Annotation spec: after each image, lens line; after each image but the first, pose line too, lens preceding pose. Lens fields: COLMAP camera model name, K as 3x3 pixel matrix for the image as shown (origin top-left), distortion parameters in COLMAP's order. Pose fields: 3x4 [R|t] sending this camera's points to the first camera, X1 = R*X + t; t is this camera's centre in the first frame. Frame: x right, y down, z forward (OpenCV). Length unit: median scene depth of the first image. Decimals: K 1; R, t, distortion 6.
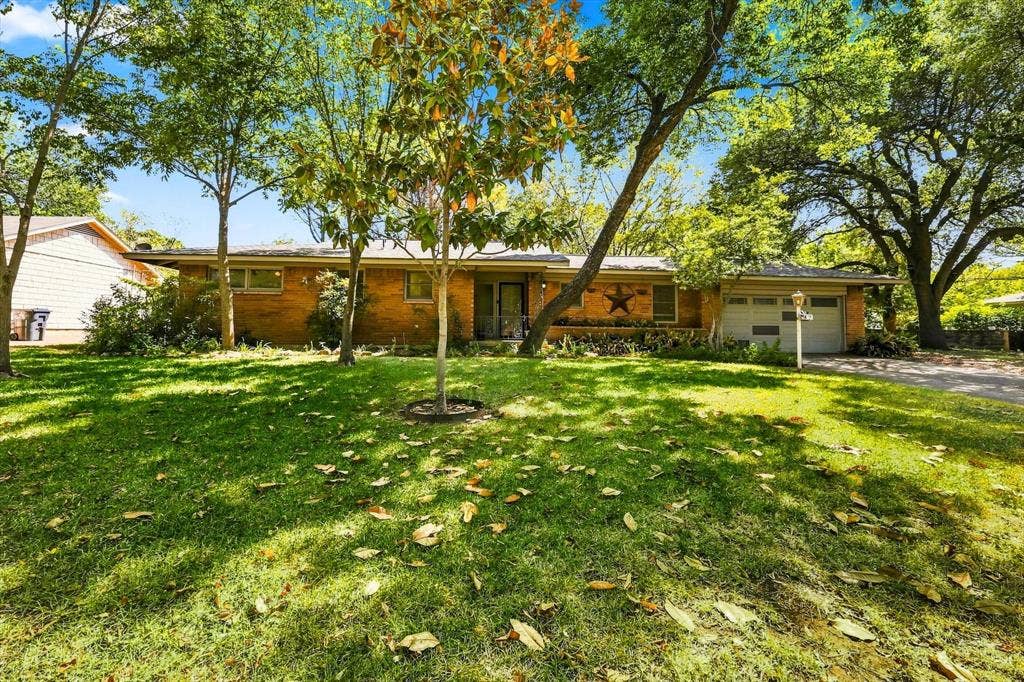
lens RADIAL K [[453.5, 0, 511.8], [0, 453.5, 316.8], [0, 0, 1]] dist [-0.000251, -0.000063]
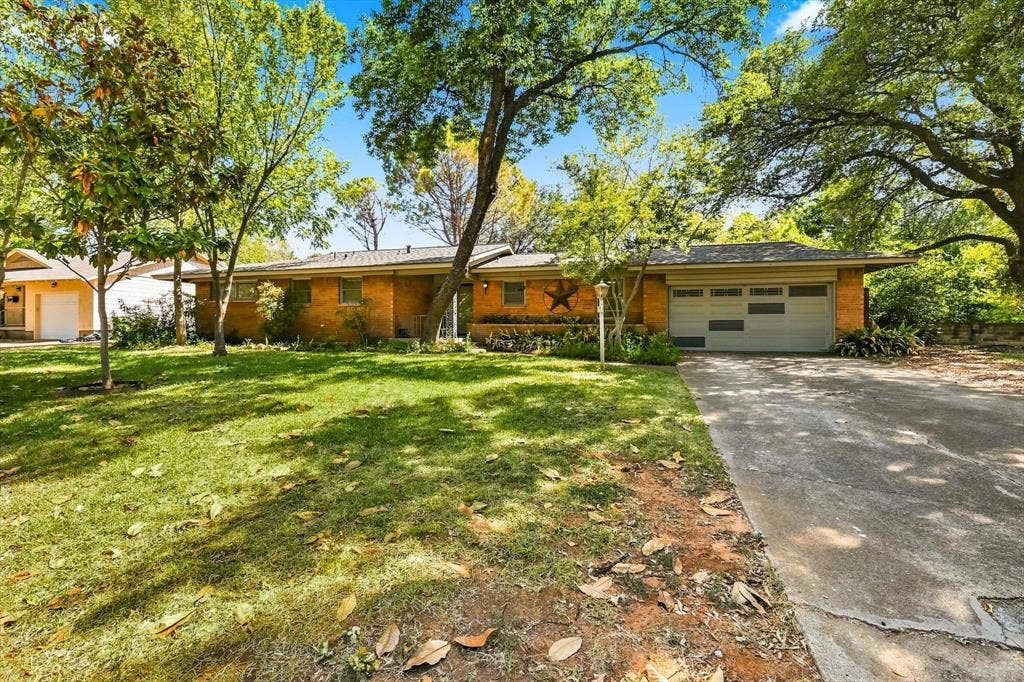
lens RADIAL K [[437.2, 0, 512.5], [0, 437.2, 335.5], [0, 0, 1]] dist [0.002117, 0.000098]
pose [[0.941582, -0.003834, -0.336761, 0.459241], [0.019412, 0.998891, 0.042903, 0.004943], [0.336223, -0.046934, 0.940612, 0.068360]]
